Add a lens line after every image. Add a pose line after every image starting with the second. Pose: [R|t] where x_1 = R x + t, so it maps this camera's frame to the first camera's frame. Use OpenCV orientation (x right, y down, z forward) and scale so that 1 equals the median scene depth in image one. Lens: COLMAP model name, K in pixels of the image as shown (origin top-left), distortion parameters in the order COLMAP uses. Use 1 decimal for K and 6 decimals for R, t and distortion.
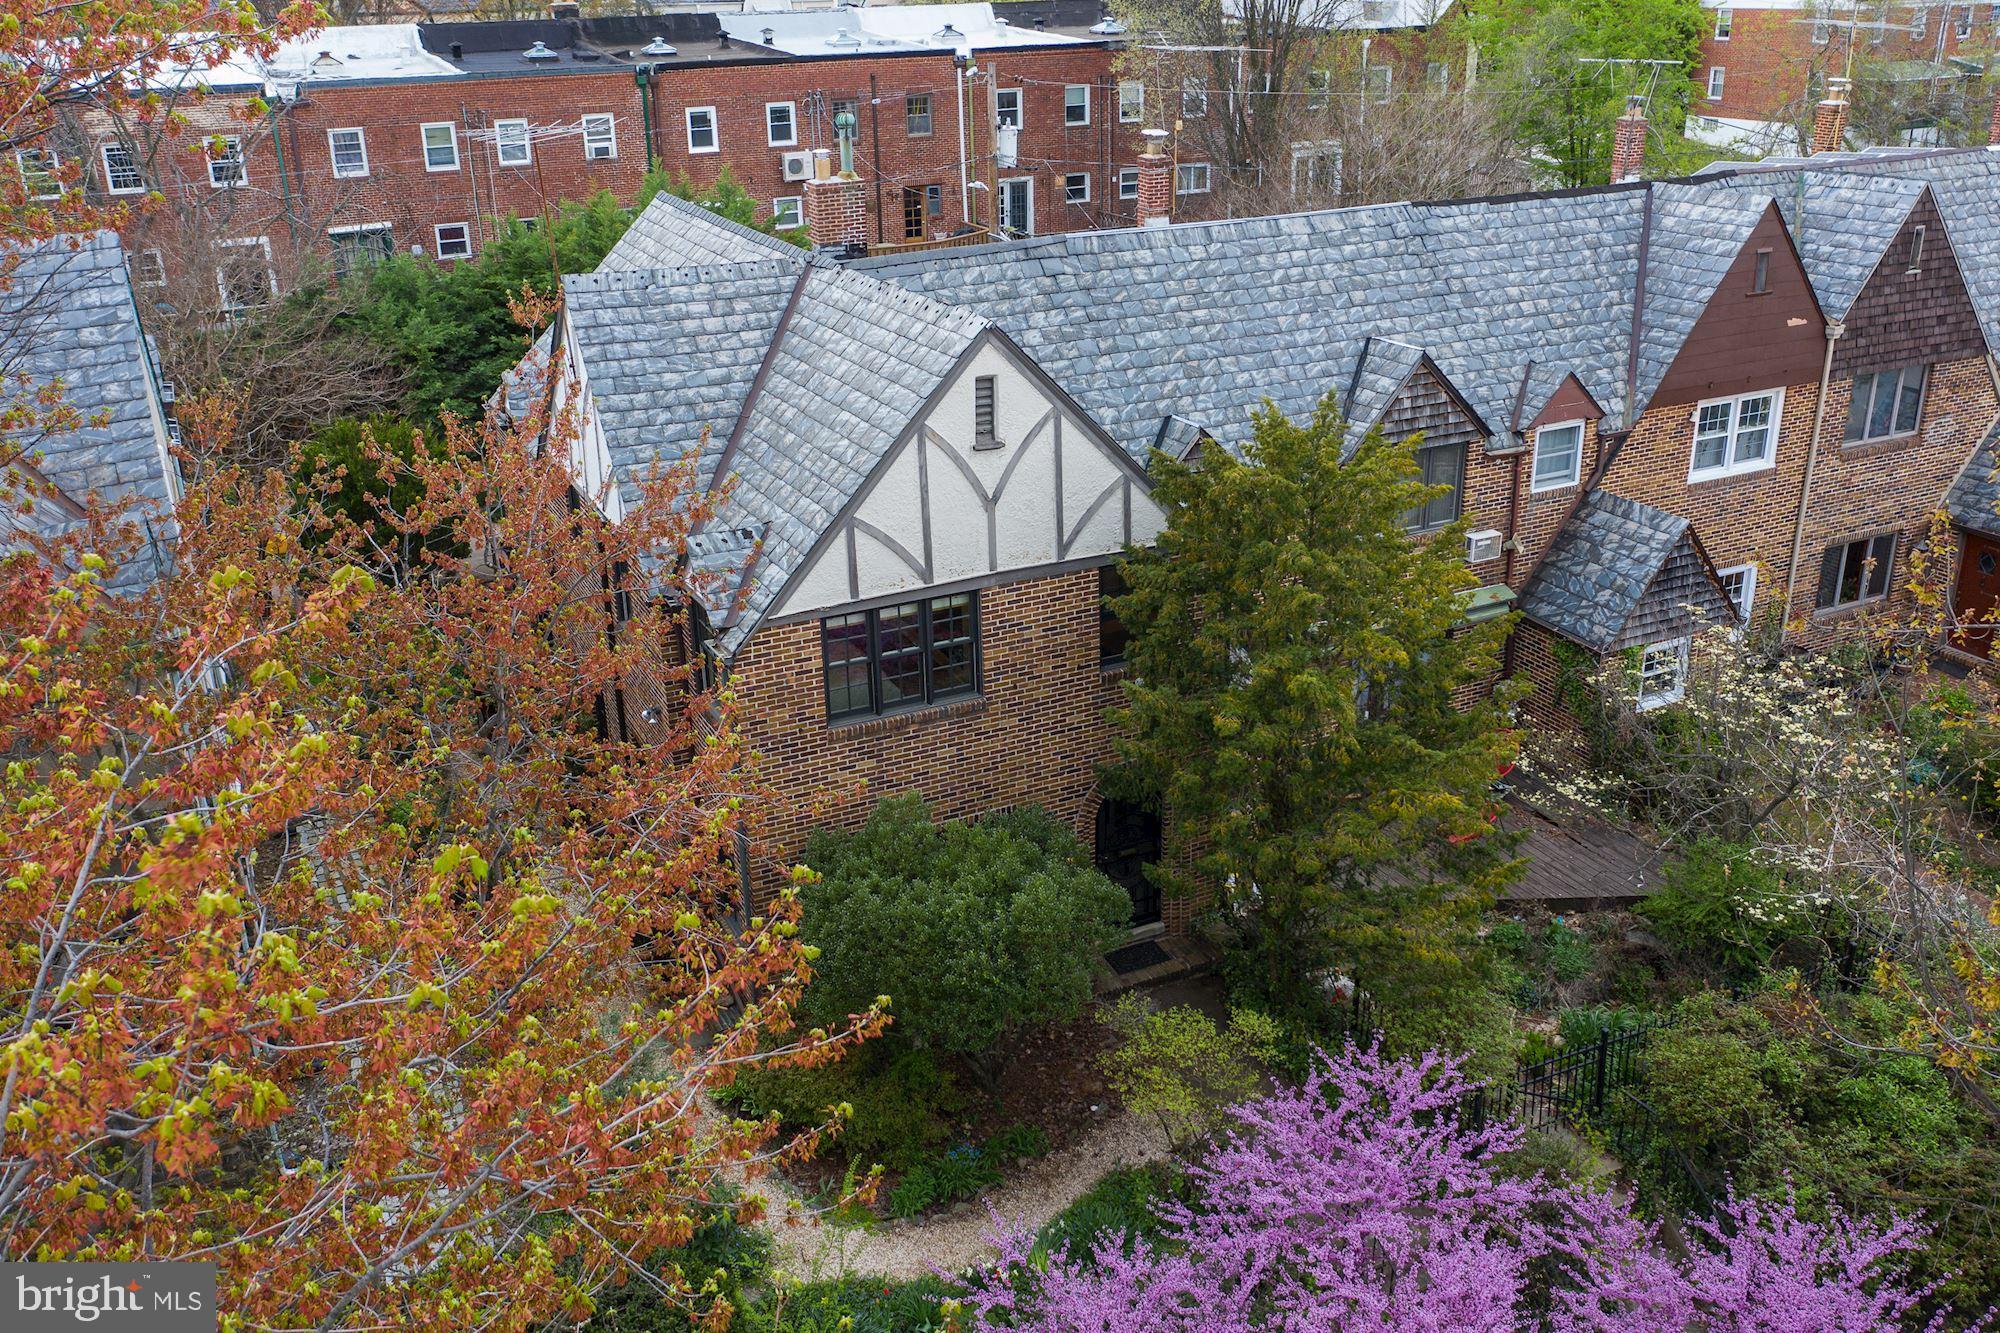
lens RADIAL K [[1713.1, 0, 991.4], [0, 1713.1, 658.6], [0, 0, 1]] dist [-0.015041, 0.005071]
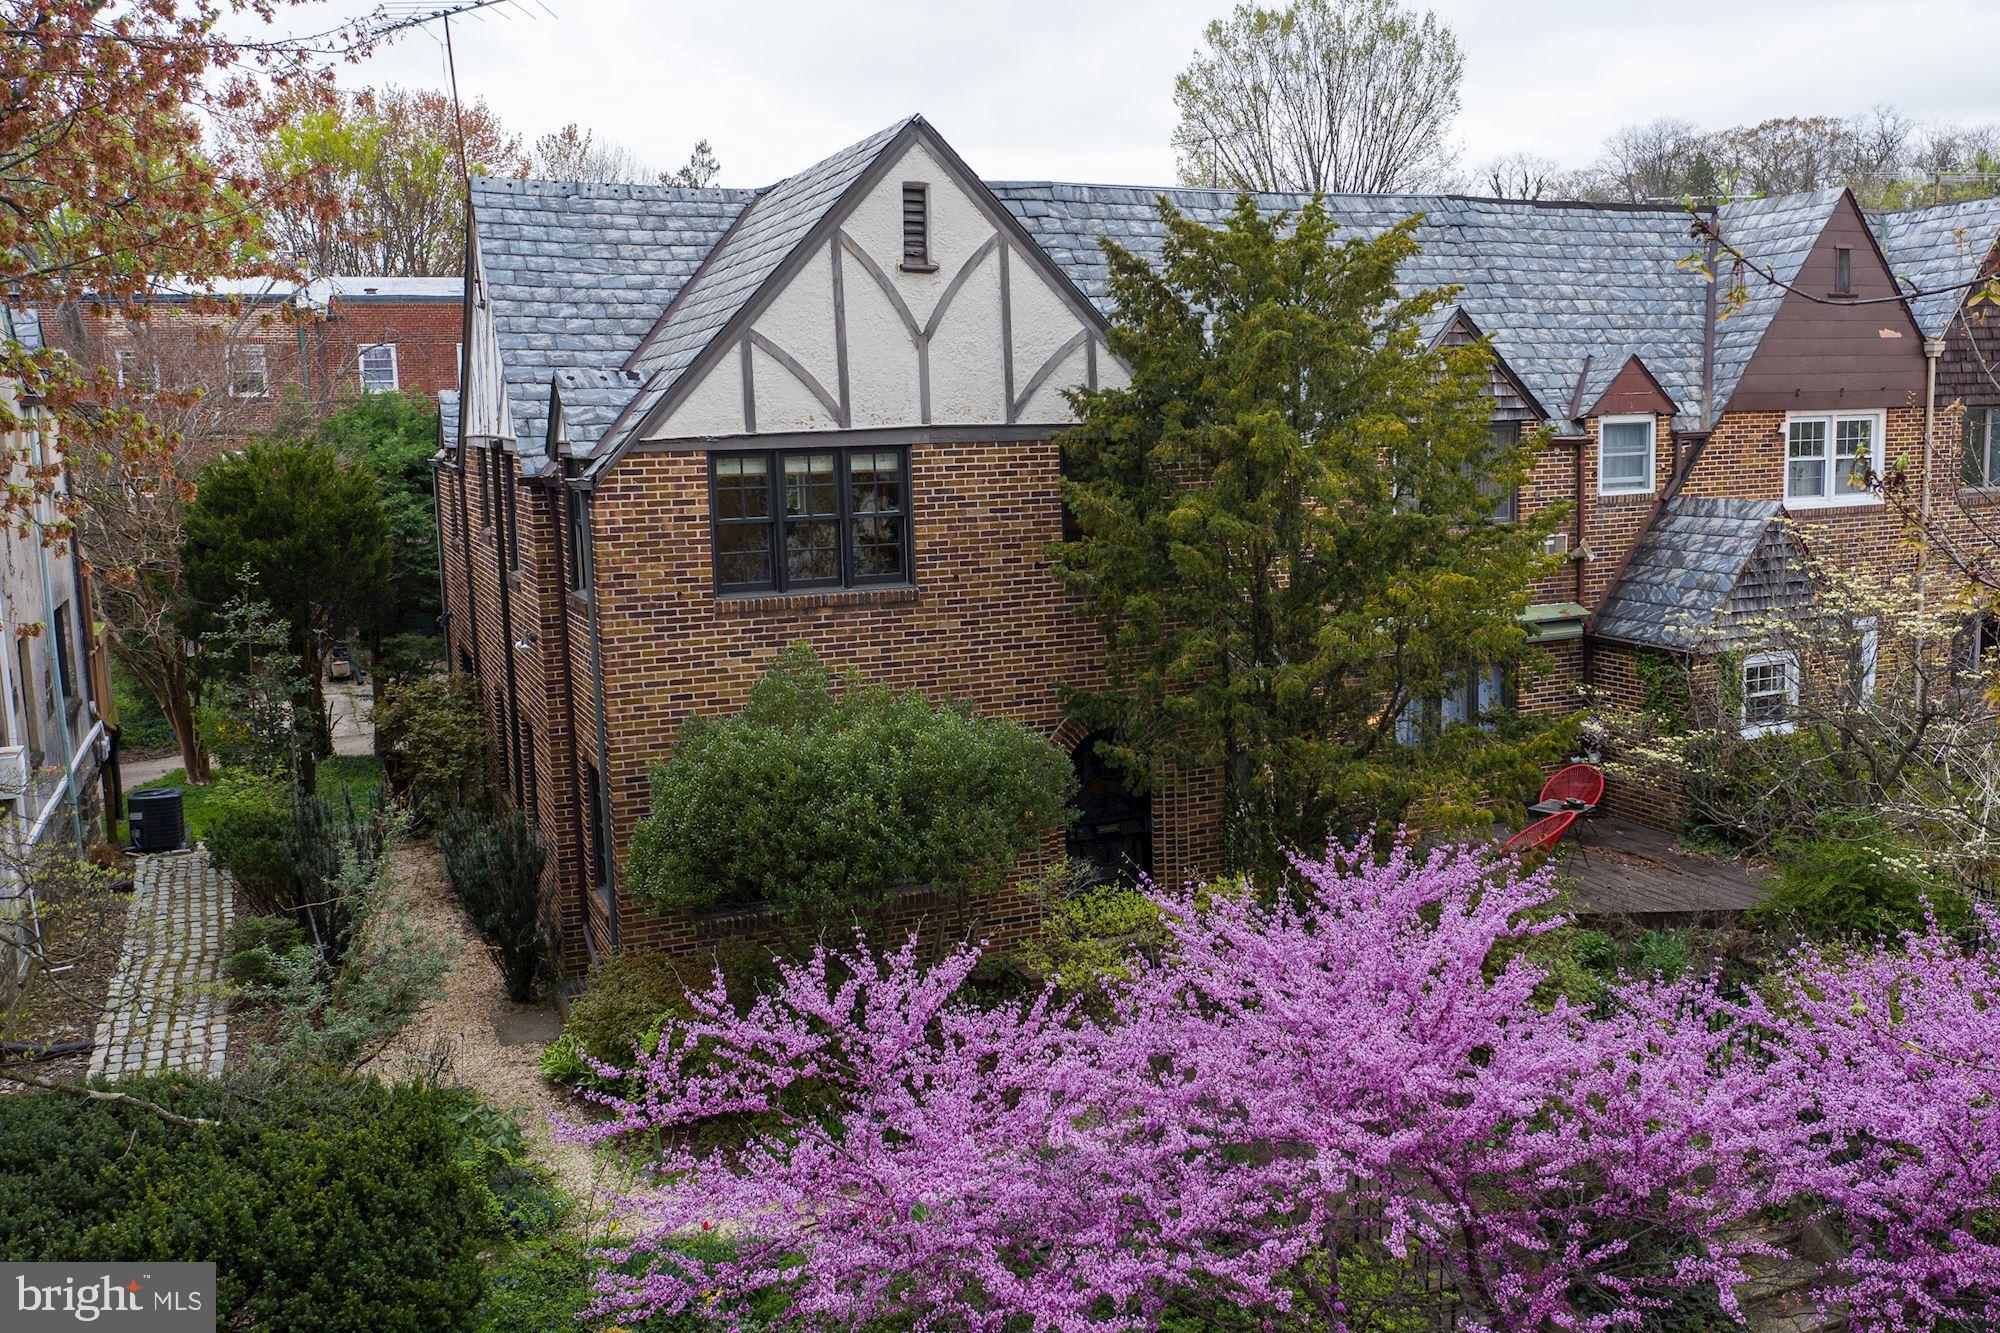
lens RADIAL K [[1795.5, 0, 1097.1], [0, 1795.5, 668.6], [0, 0, 1]] dist [-0.015408, 0.003118]
pose [[0.999947, 0.001634, -0.010122, 0.072211], [-0.004029, 0.970441, -0.241304, 0.212714], [0.009429, 0.241332, 0.970397, 0.140506]]
